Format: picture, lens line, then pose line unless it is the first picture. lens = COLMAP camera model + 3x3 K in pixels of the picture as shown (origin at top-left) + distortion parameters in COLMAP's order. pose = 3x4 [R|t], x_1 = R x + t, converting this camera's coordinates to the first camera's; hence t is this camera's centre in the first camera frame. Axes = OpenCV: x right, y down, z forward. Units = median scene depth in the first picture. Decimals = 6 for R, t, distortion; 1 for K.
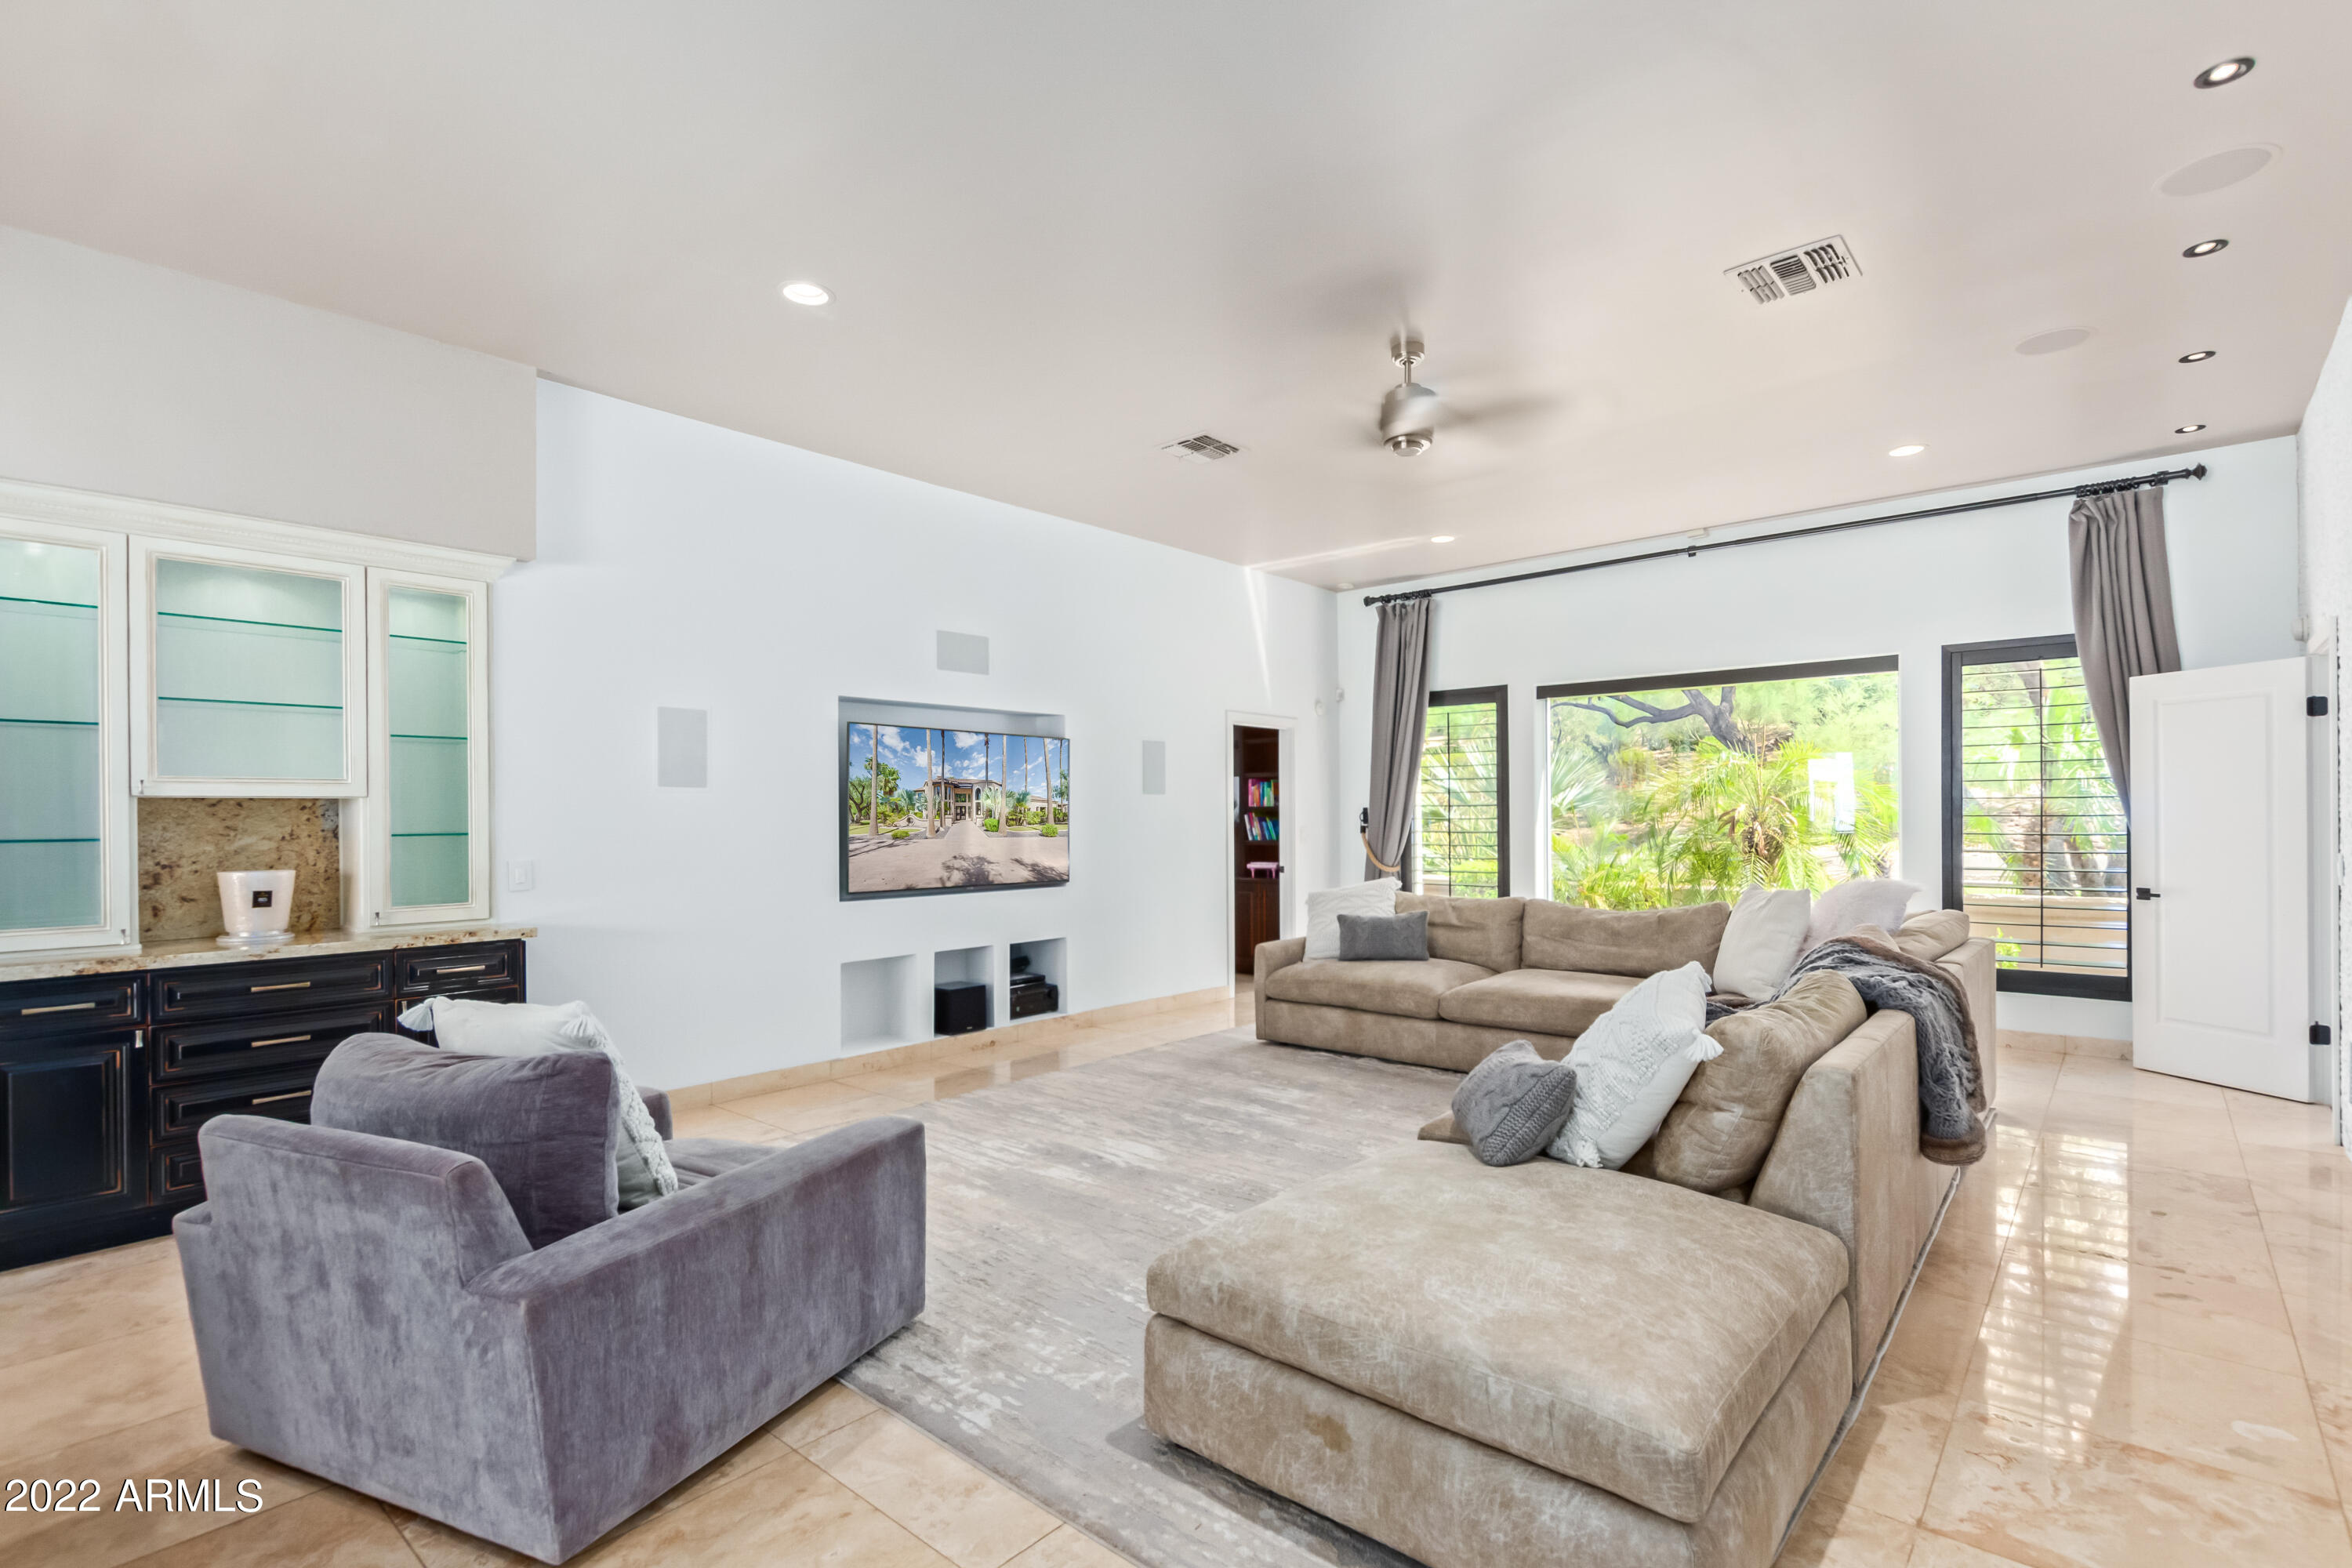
lens RADIAL K [[1079.8, 0, 1177.1], [0, 1079.8, 815.6], [0, 0, 1]] dist [0.008710, -0.002881]
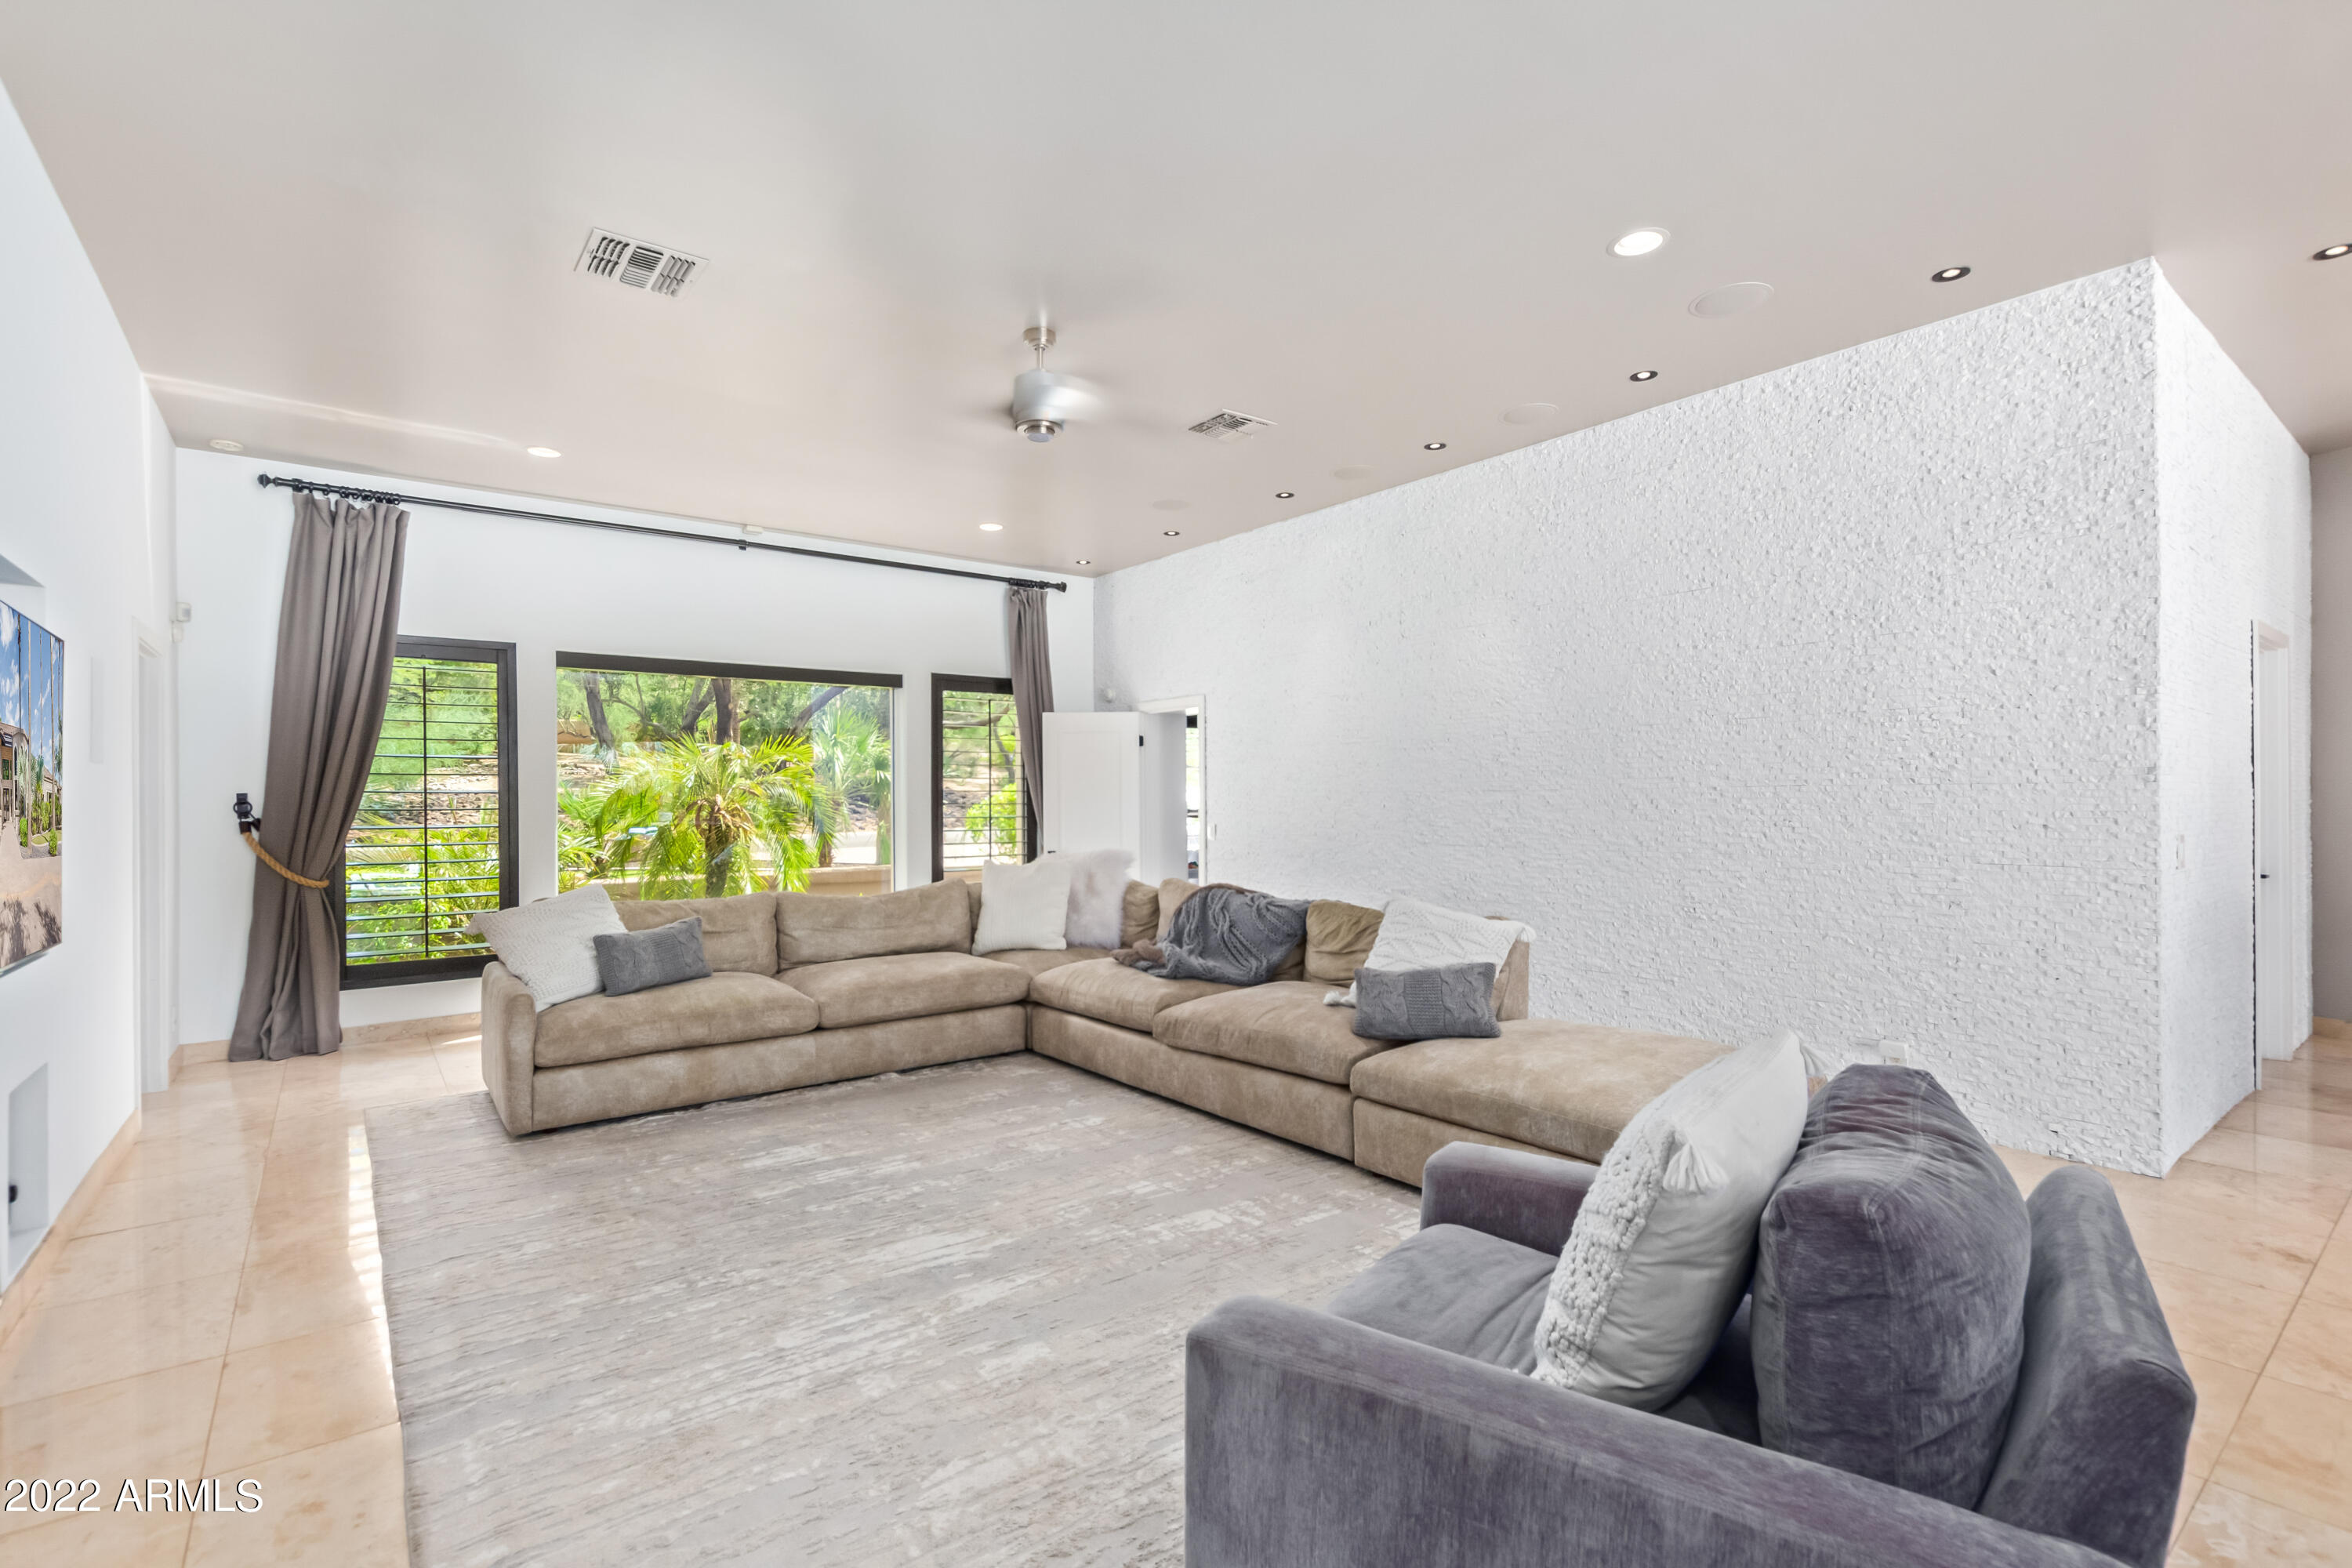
lens RADIAL K [[1079.8, 0, 1177.6], [0, 1079.8, 788.1], [0, 0, 1]] dist [0.008710, -0.002881]
pose [[0.209747, 0.014400, 0.977650, -0.776481], [0.006213, 0.999852, -0.016059, 0.006451], [-0.977736, 0.009442, 0.209627, 0.706065]]
